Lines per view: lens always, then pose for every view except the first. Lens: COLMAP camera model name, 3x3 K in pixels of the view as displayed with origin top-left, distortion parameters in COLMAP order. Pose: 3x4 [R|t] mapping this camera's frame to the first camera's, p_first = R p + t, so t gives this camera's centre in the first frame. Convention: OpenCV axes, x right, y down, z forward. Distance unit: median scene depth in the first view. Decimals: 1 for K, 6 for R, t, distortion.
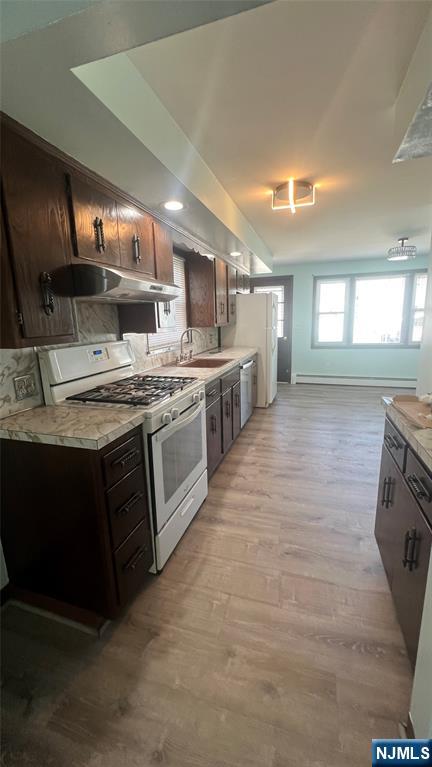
lens RADIAL K [[306.7, 0, 212.6], [0, 306.7, 381.1], [0, 0, 1]] dist [0.000194, 0.000279]
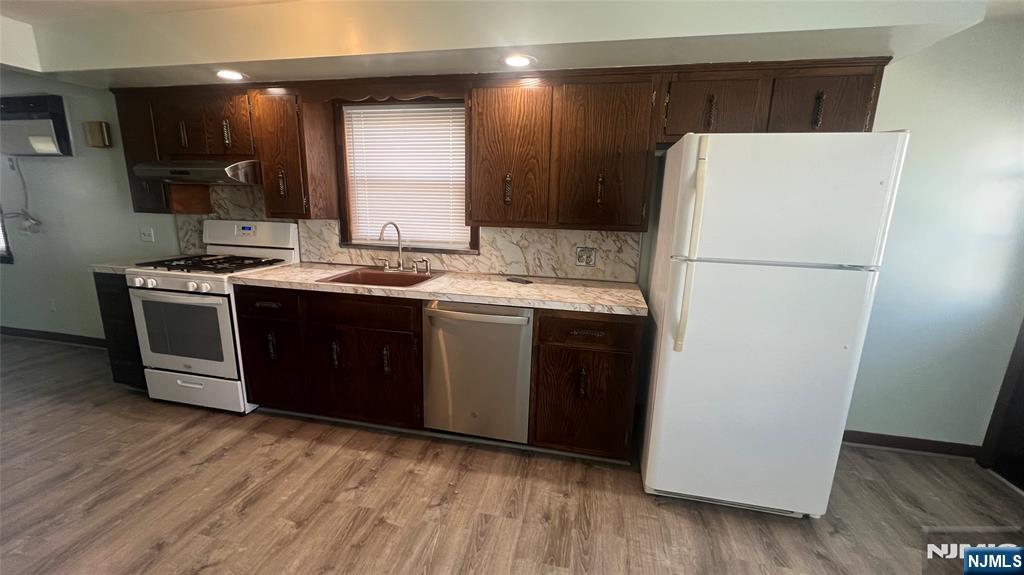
lens RADIAL K [[409.5, 0, 507.8], [0, 409.5, 289.6], [0, 0, 1]] dist [0.000194, 0.000279]
pose [[0.094249, 0.240352, -0.966099, 0.829133], [-0.227447, 0.949952, 0.214146, -0.280780], [0.969219, 0.199553, 0.144200, 1.162266]]
